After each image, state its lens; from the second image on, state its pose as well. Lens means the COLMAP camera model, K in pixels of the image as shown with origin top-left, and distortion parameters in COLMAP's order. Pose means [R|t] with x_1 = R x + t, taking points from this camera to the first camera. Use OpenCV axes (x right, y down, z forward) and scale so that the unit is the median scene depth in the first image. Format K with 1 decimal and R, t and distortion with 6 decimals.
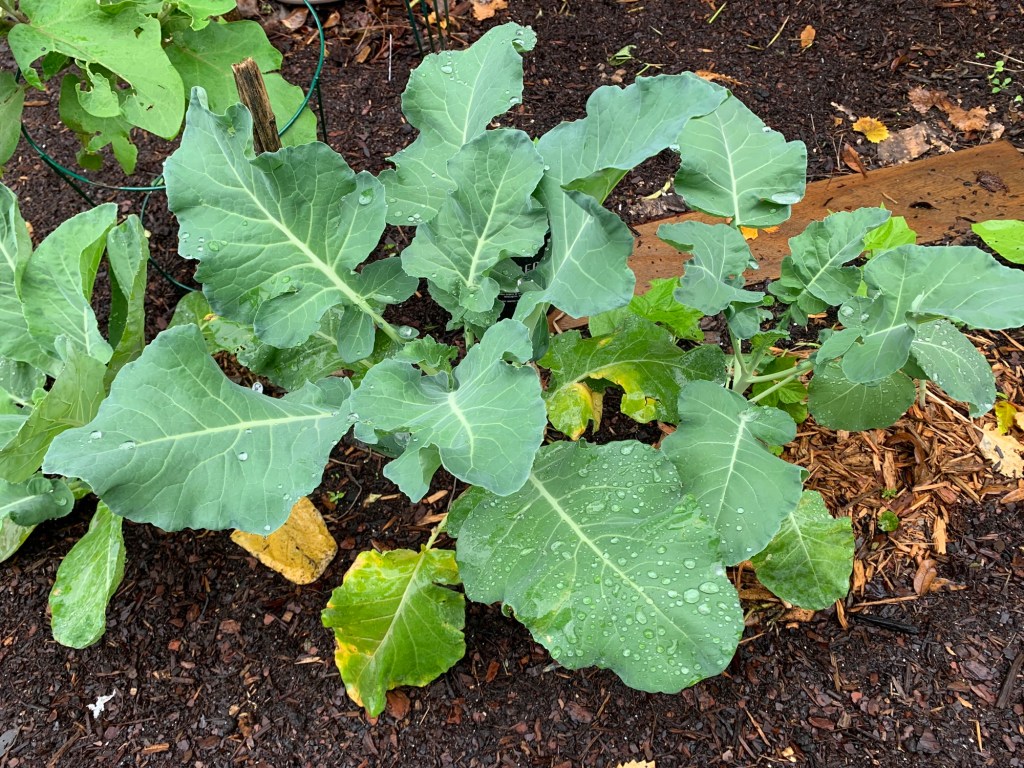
lens RADIAL K [[748.2, 0, 511.9], [0, 748.2, 369.8], [0, 0, 1]] dist [0.001481, -0.003020]
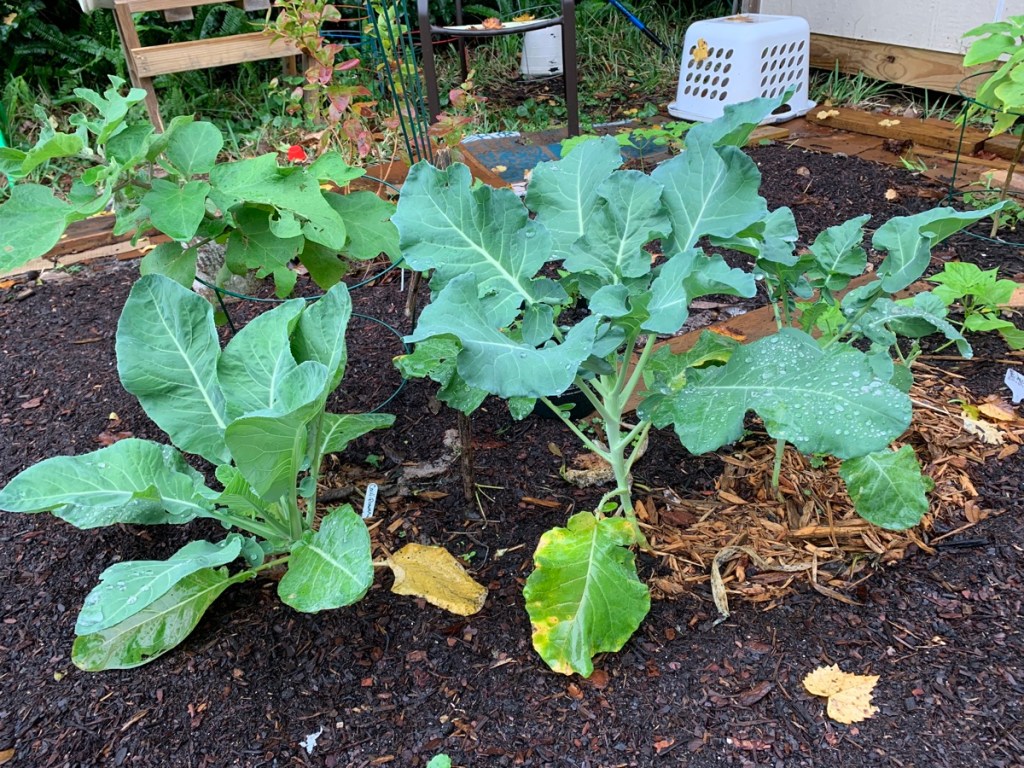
lens RADIAL K [[748.2, 0, 511.9], [0, 748.2, 369.8], [0, 0, 1]] dist [0.001481, -0.003020]
pose [[0.978786, -0.124268, 0.162897, -0.381671], [0.177037, 0.913169, -0.367125, 0.402353], [-0.103131, 0.388175, 0.915797, -0.148668]]
